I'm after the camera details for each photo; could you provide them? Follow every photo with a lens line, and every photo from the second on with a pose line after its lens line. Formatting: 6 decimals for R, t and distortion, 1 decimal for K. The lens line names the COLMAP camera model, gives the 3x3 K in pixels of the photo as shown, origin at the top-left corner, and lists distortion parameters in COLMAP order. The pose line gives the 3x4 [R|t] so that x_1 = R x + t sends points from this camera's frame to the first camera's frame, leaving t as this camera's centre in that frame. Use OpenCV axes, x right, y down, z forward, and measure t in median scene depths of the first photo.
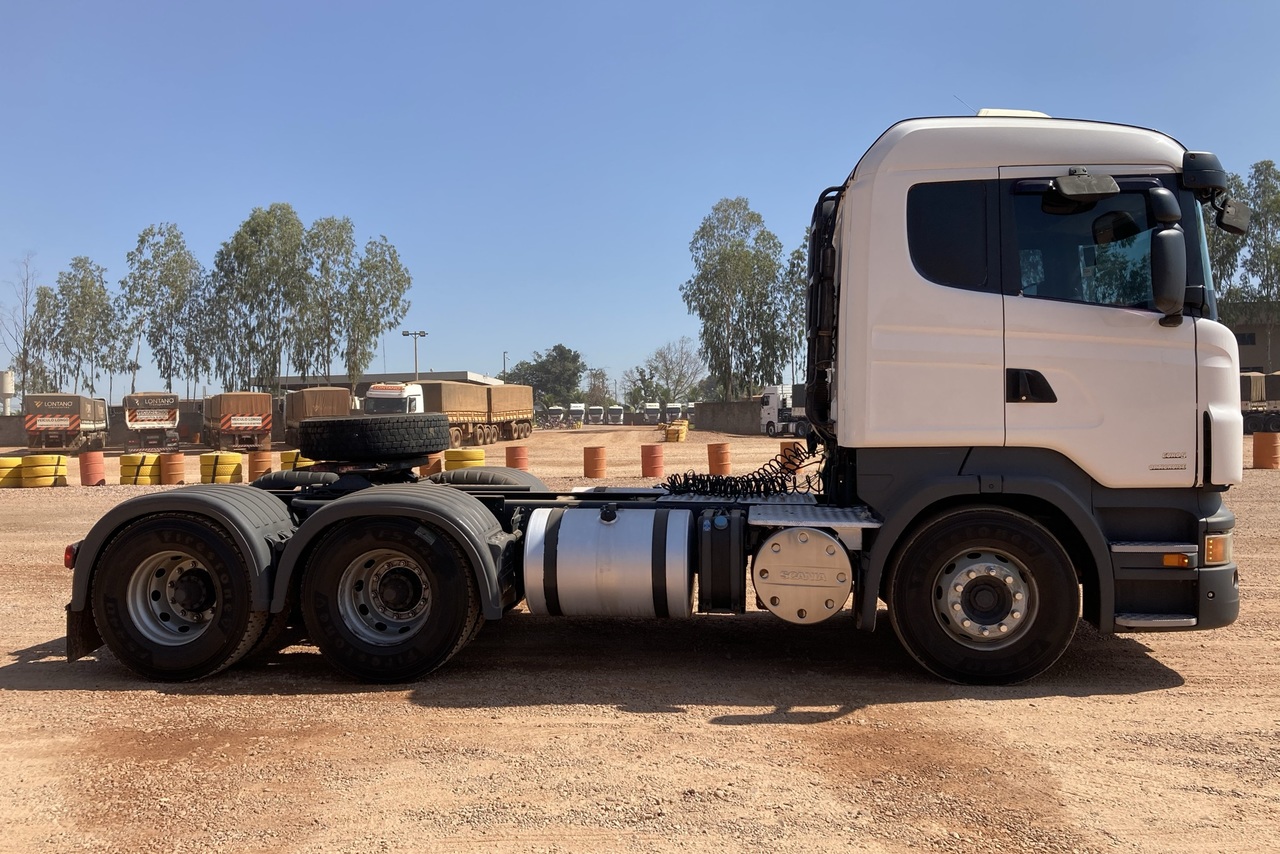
lens RADIAL K [[1059.3, 0, 620.2], [0, 1059.3, 428.8], [0, 0, 1]] dist [-0.004117, -0.001078]
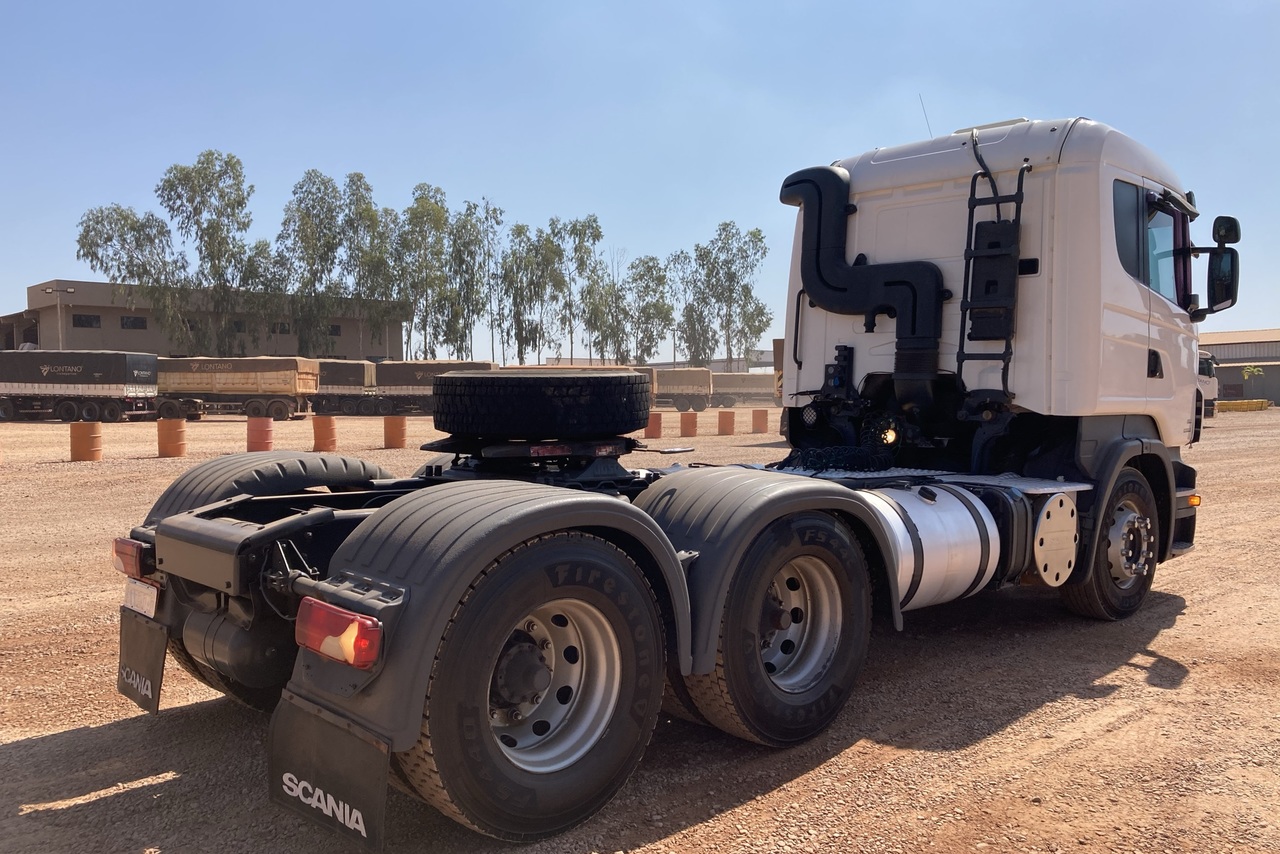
lens RADIAL K [[1059.3, 0, 620.2], [0, 1059.3, 428.8], [0, 0, 1]] dist [-0.004117, -0.001078]
pose [[0.646290, -0.006263, 0.763066, -0.839780], [-0.007117, 0.999873, 0.014234, 0.016848], [-0.763059, -0.014630, 0.646163, 0.621581]]
